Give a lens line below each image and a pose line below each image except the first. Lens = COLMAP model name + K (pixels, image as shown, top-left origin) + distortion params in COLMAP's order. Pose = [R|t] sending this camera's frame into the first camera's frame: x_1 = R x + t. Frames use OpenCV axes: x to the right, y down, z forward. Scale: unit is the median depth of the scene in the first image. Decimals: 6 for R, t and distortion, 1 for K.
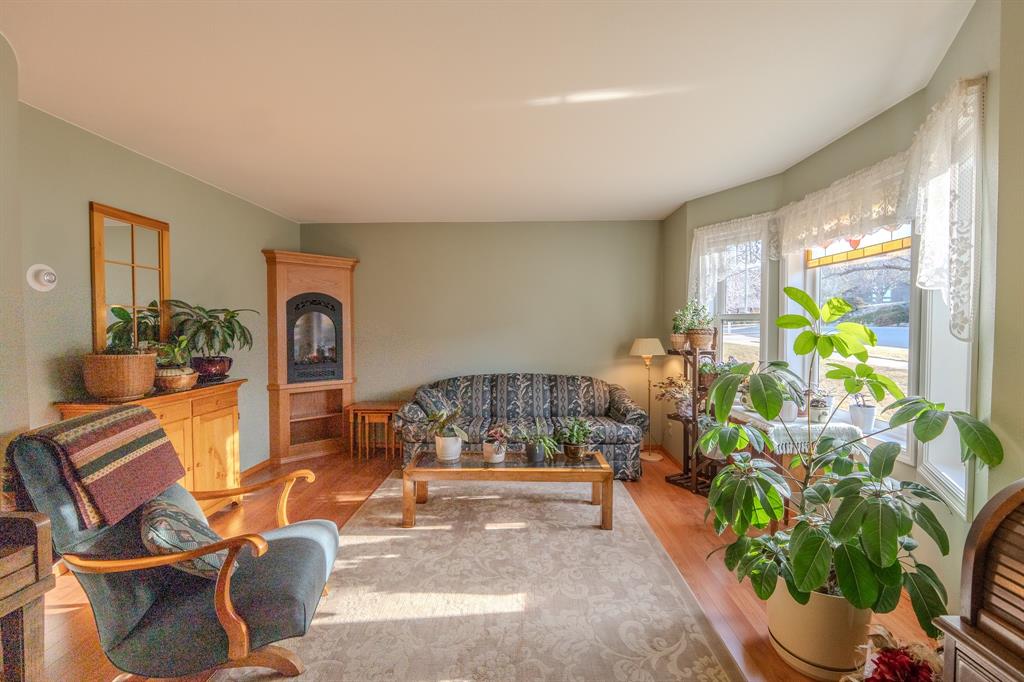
lens RADIAL K [[428.7, 0, 512.1], [0, 428.7, 339.2], [0, 0, 1]] dist [-0.004995, -0.000506]
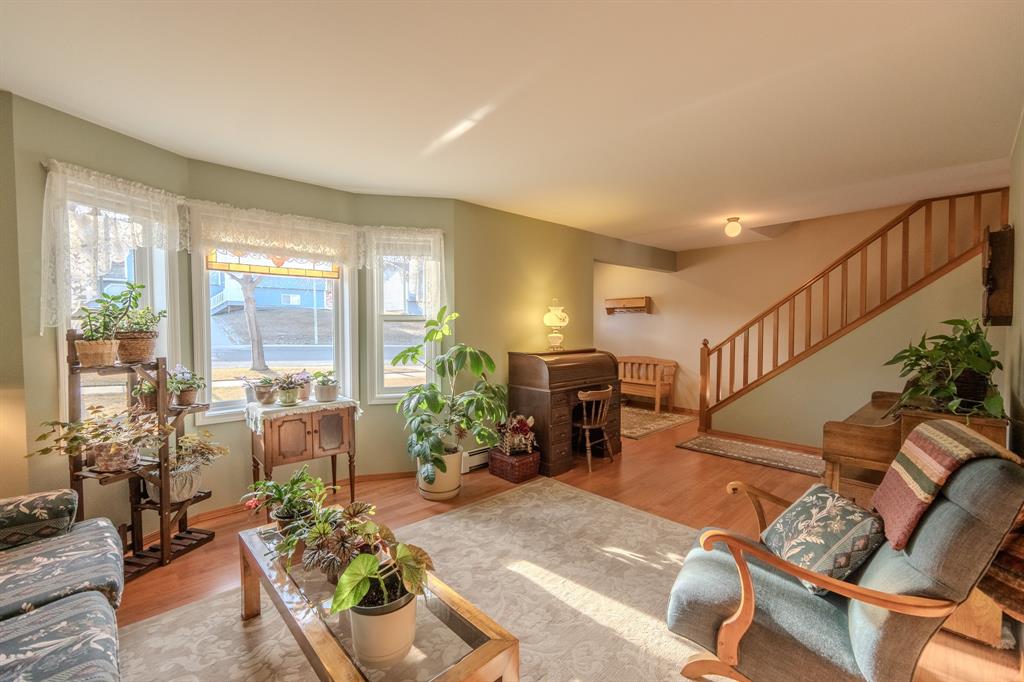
lens RADIAL K [[428.7, 0, 512.1], [0, 428.7, 339.2], [0, 0, 1]] dist [-0.004995, -0.000506]
pose [[-0.700920, -0.010006, 0.713170, -0.578243], [0.028924, 0.998680, 0.042439, -0.025800], [-0.712653, 0.050374, -0.699705, 1.324335]]
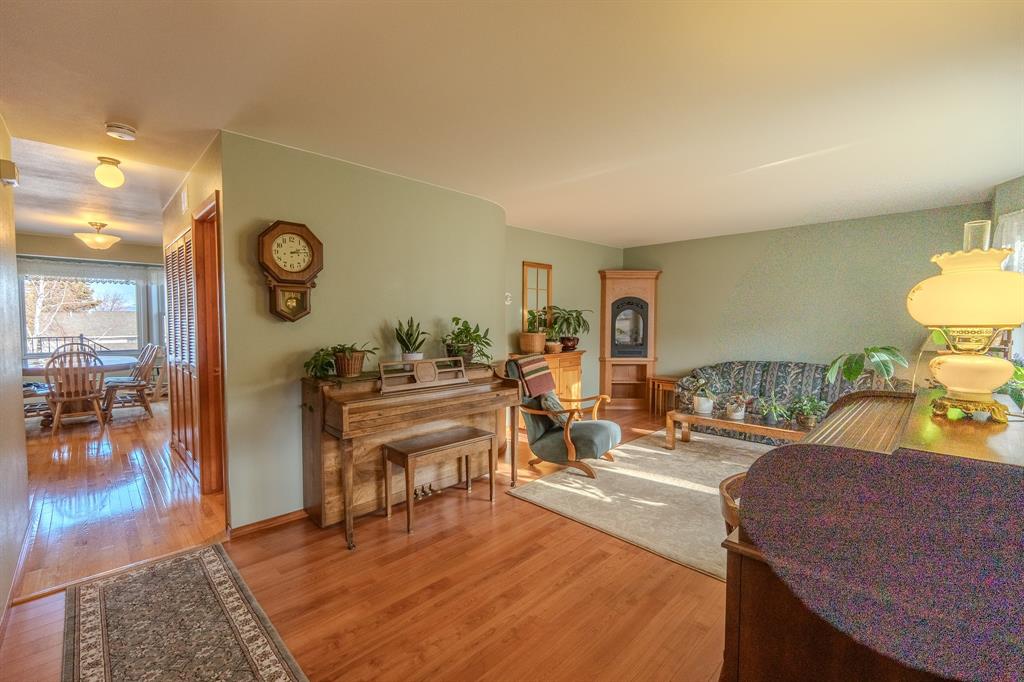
lens RADIAL K [[428.7, 0, 512.1], [0, 428.7, 339.2], [0, 0, 1]] dist [-0.004995, -0.000506]
pose [[0.725445, 0.034346, -0.687423, 0.370177], [-0.022457, 0.999404, 0.026235, 0.009702], [0.687914, -0.003595, 0.725783, -0.481969]]
